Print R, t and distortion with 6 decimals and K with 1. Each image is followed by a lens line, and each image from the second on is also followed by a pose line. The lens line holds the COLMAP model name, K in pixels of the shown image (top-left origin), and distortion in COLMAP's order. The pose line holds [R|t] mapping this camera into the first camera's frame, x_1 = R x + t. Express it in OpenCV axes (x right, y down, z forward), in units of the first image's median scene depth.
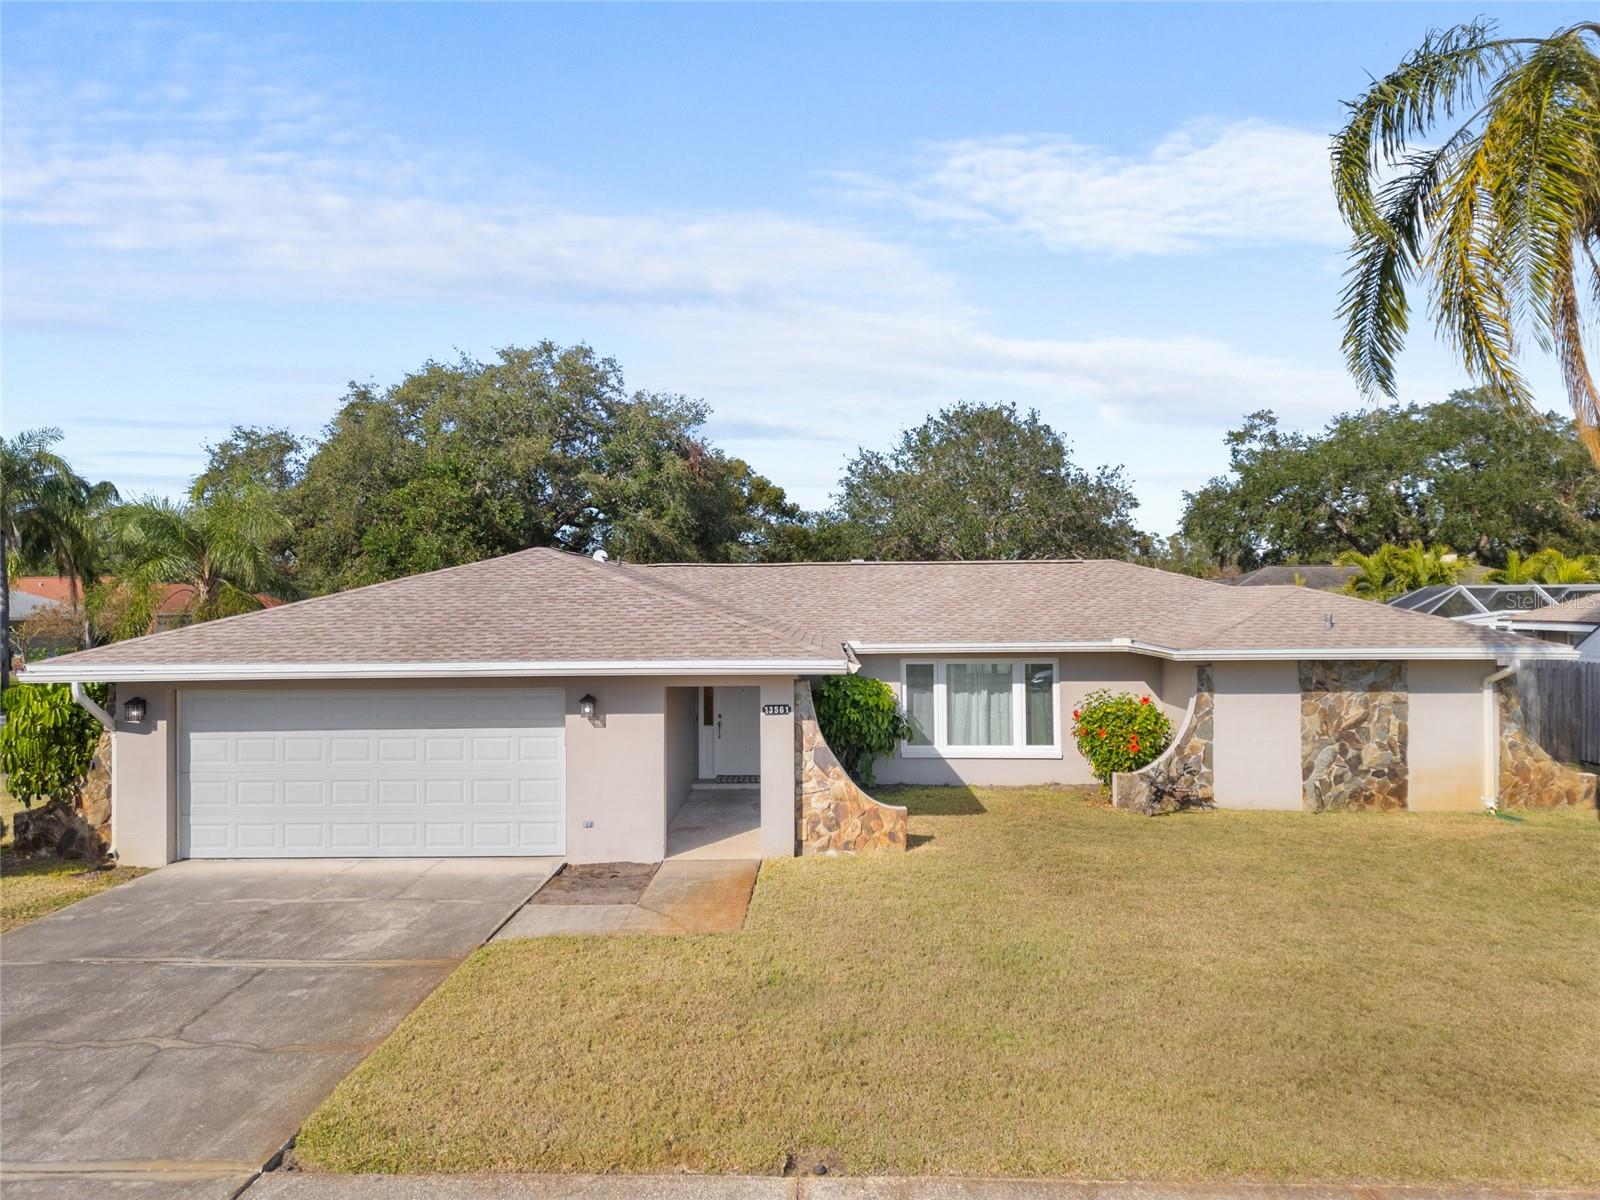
lens RADIAL K [[1118.1, 0, 807.3], [0, 1118.1, 605.1], [0, 0, 1]] dist [0.067107, -0.053966]
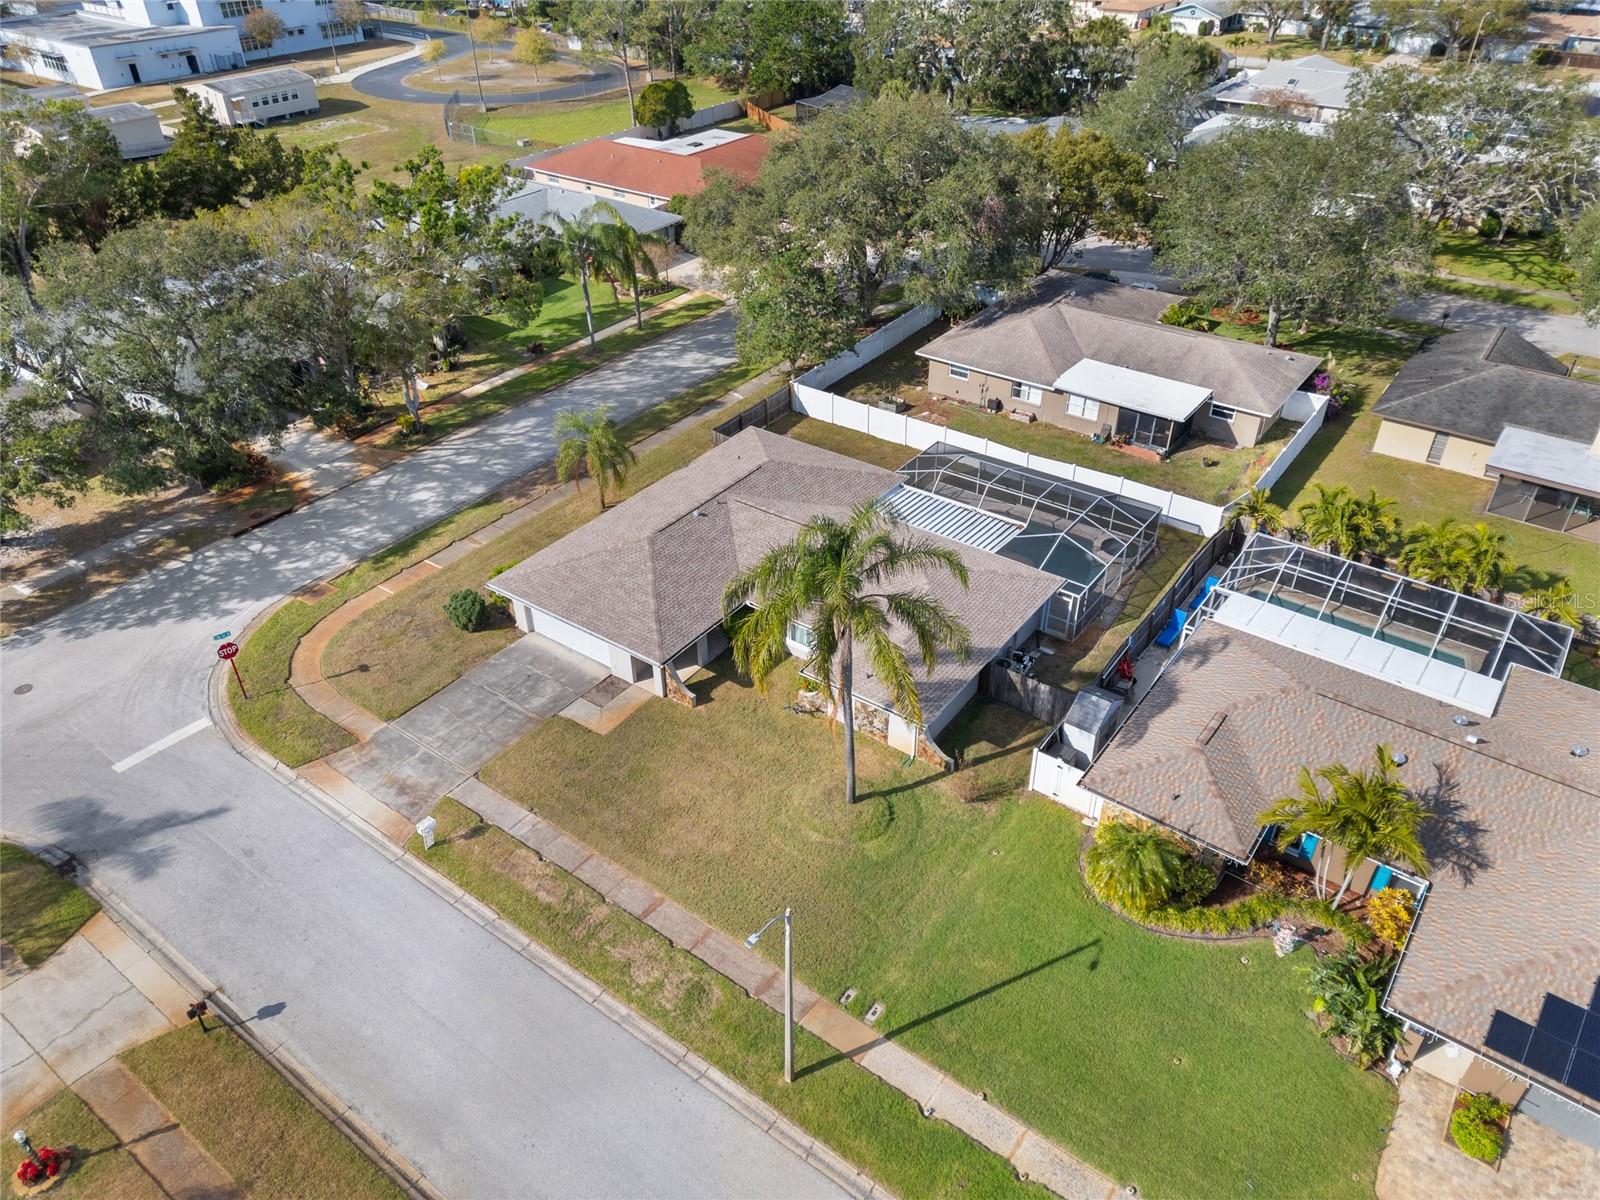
lens RADIAL K [[1118.1, 0, 807.3], [0, 1118.1, 605.1], [0, 0, 1]] dist [0.067107, -0.053966]
pose [[0.821493, 0.331560, -0.463915, 1.574593], [-0.000305, 0.813830, 0.581103, -1.695379], [0.570218, -0.477231, 0.668657, -0.724861]]
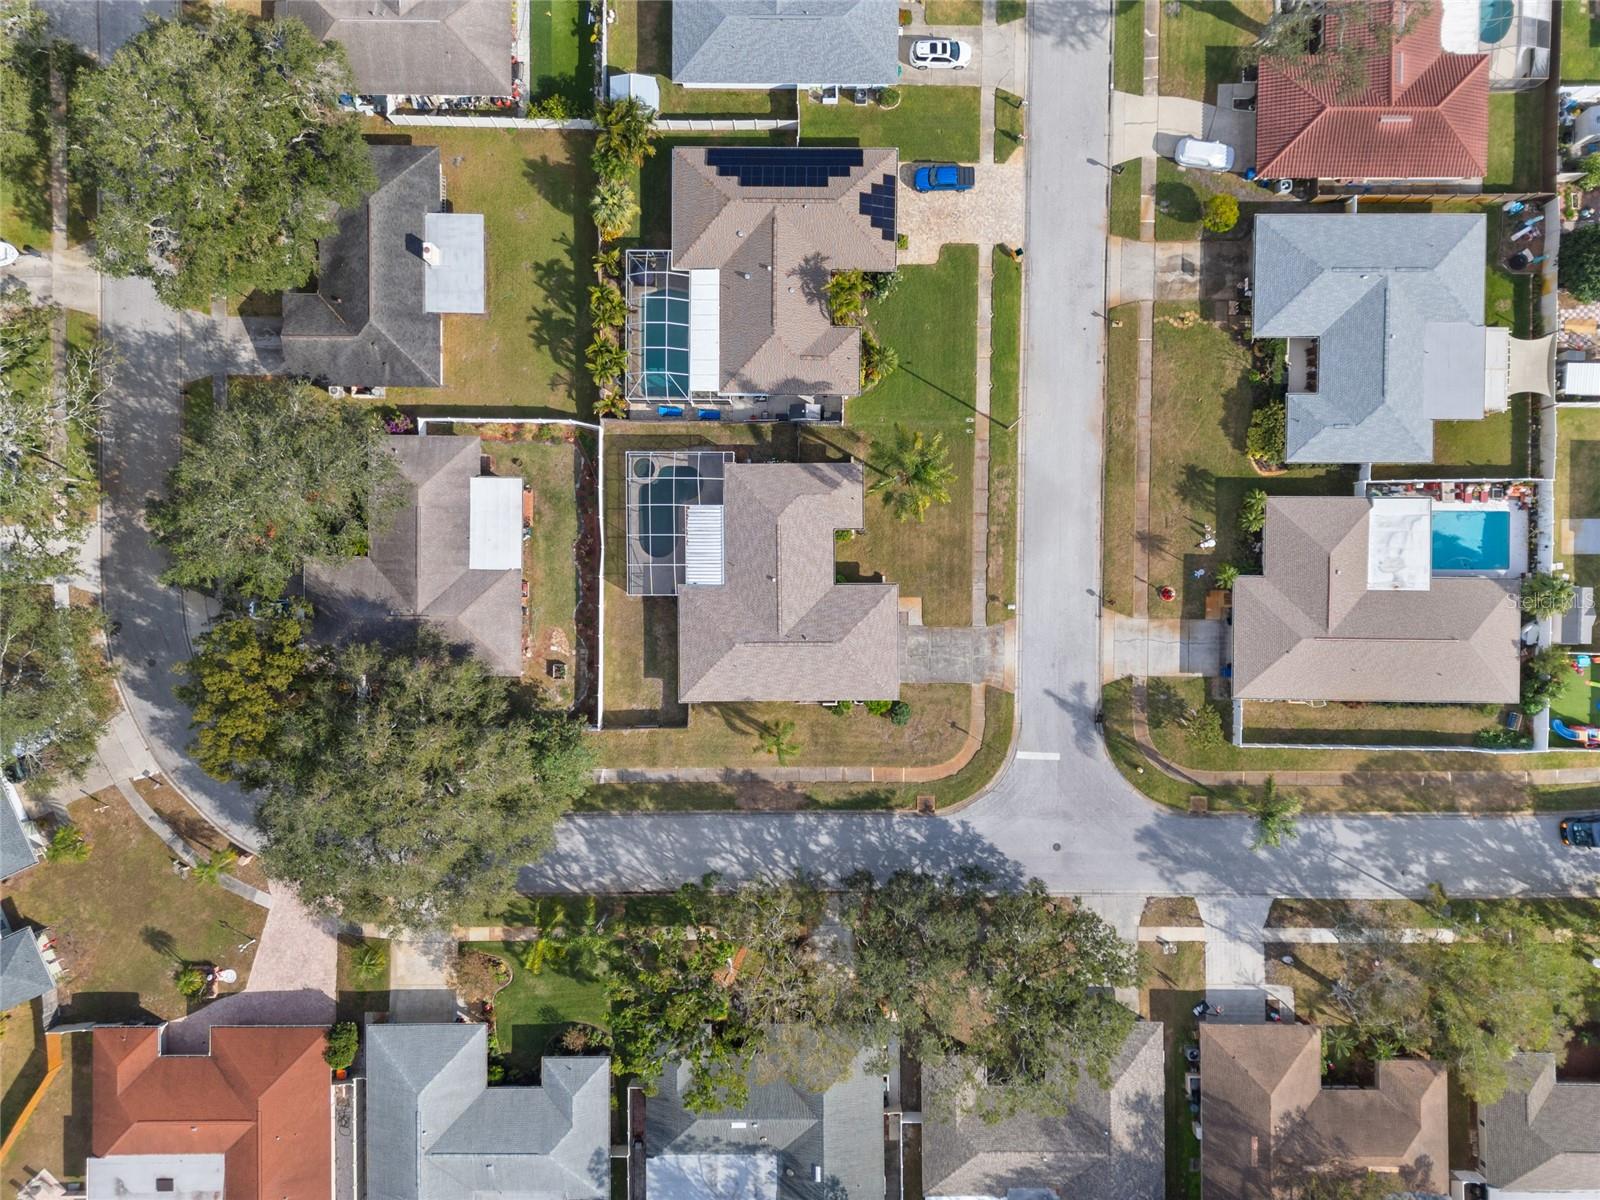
lens RADIAL K [[1119.2, 0, 800.0], [0, 1119.2, 600.0], [0, 0, 1]] dist [0.044768, -0.036810]
pose [[-0.018905, -0.999817, -0.003086, -0.026849], [0.007187, -0.003223, 0.999969, -6.021835], [-0.999795, 0.018882, 0.007246, 1.342162]]
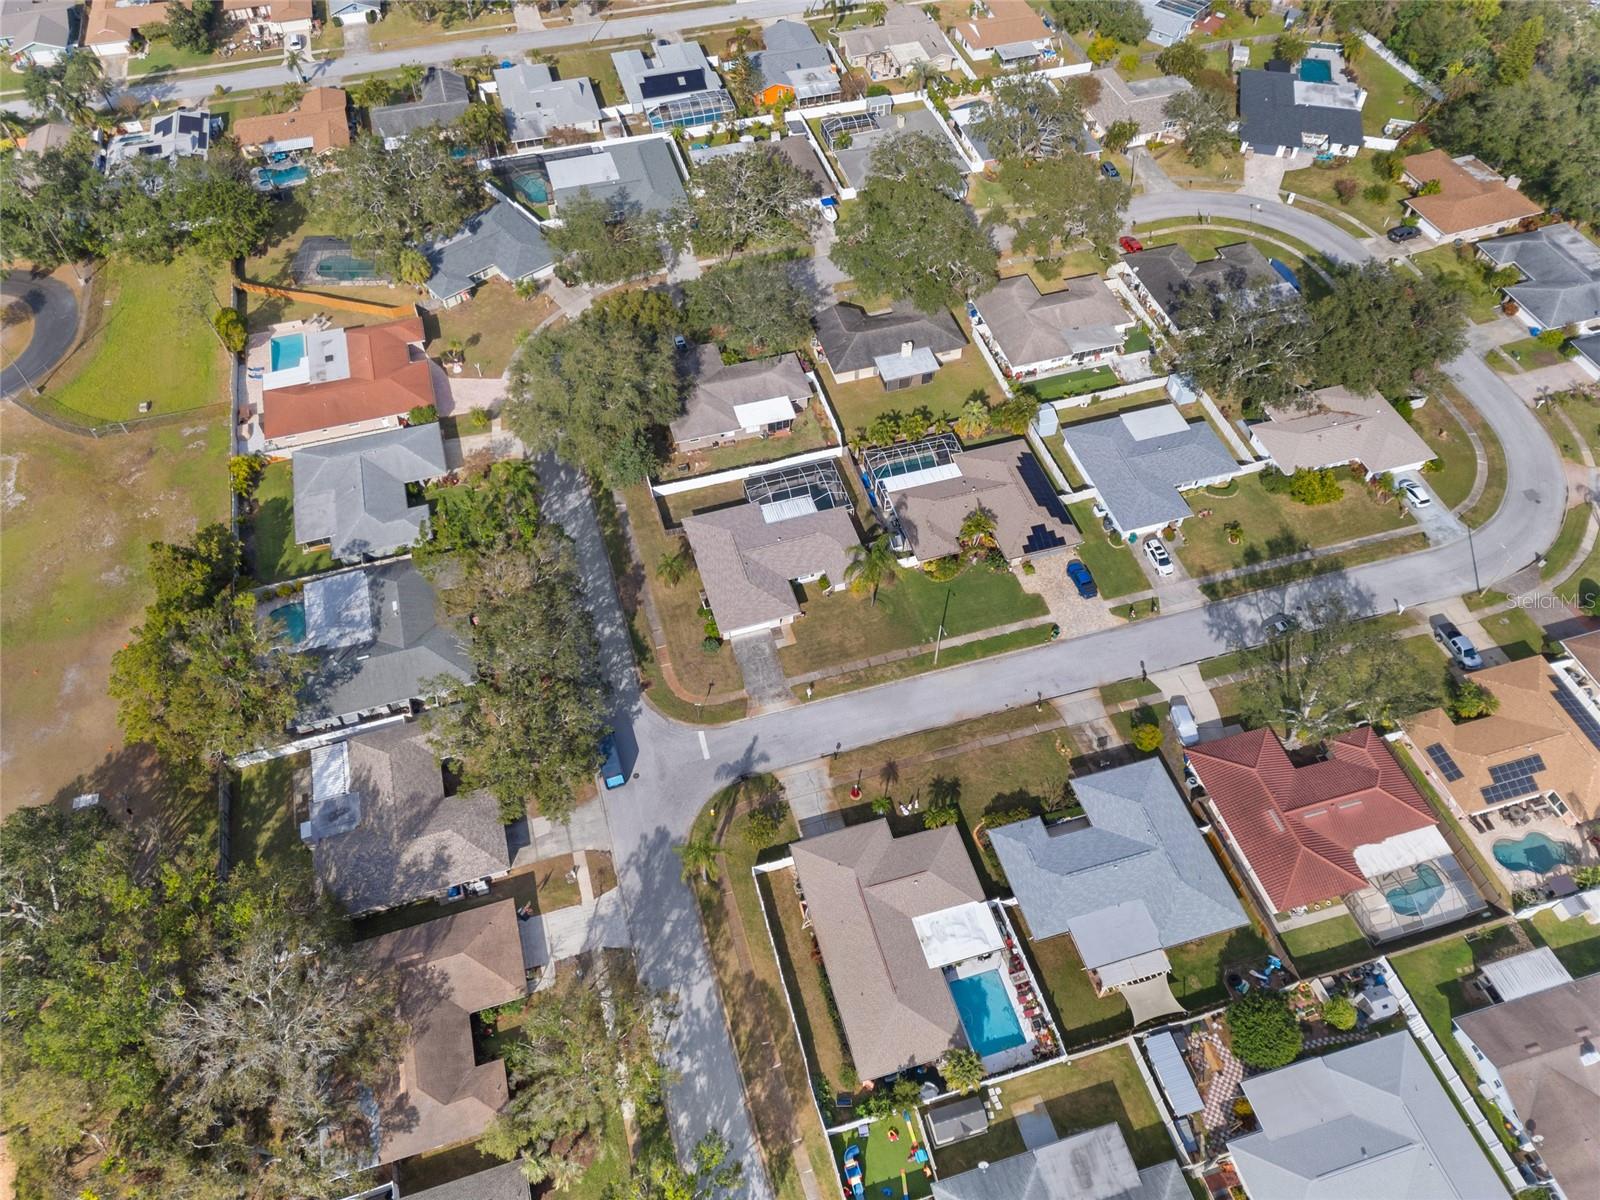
lens RADIAL K [[1118.1, 0, 807.3], [0, 1118.1, 605.1], [0, 0, 1]] dist [0.067107, -0.053966]
pose [[0.950986, -0.243135, 0.191078, -1.516035], [-0.004182, 0.607742, 0.794124, -6.681159], [-0.309205, -0.755999, 0.576937, -3.976155]]
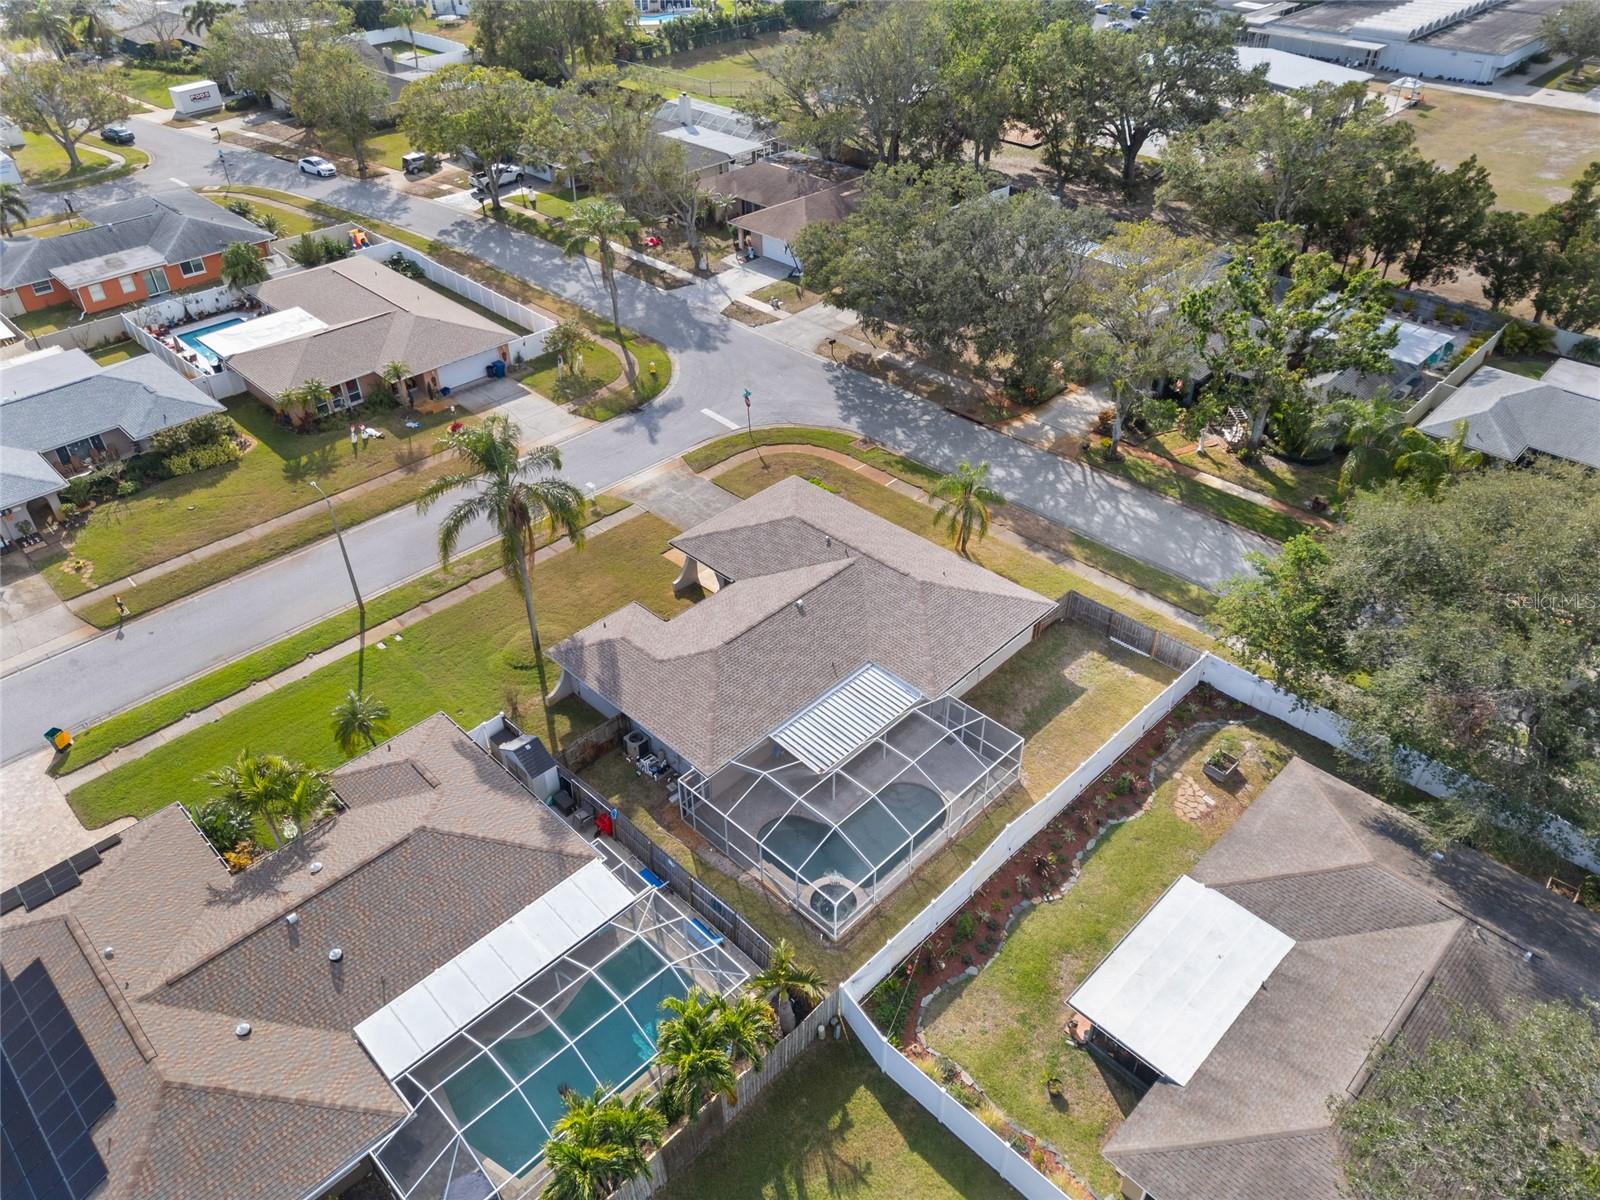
lens RADIAL K [[1119.2, 0, 800.0], [0, 1119.2, 600.0], [0, 0, 1]] dist [0.044768, -0.036810]
pose [[-0.686450, 0.450205, -0.571053, 2.049801], [0.014752, 0.793762, 0.608049, -2.177084], [0.727027, 0.408971, -0.551520, 3.443118]]
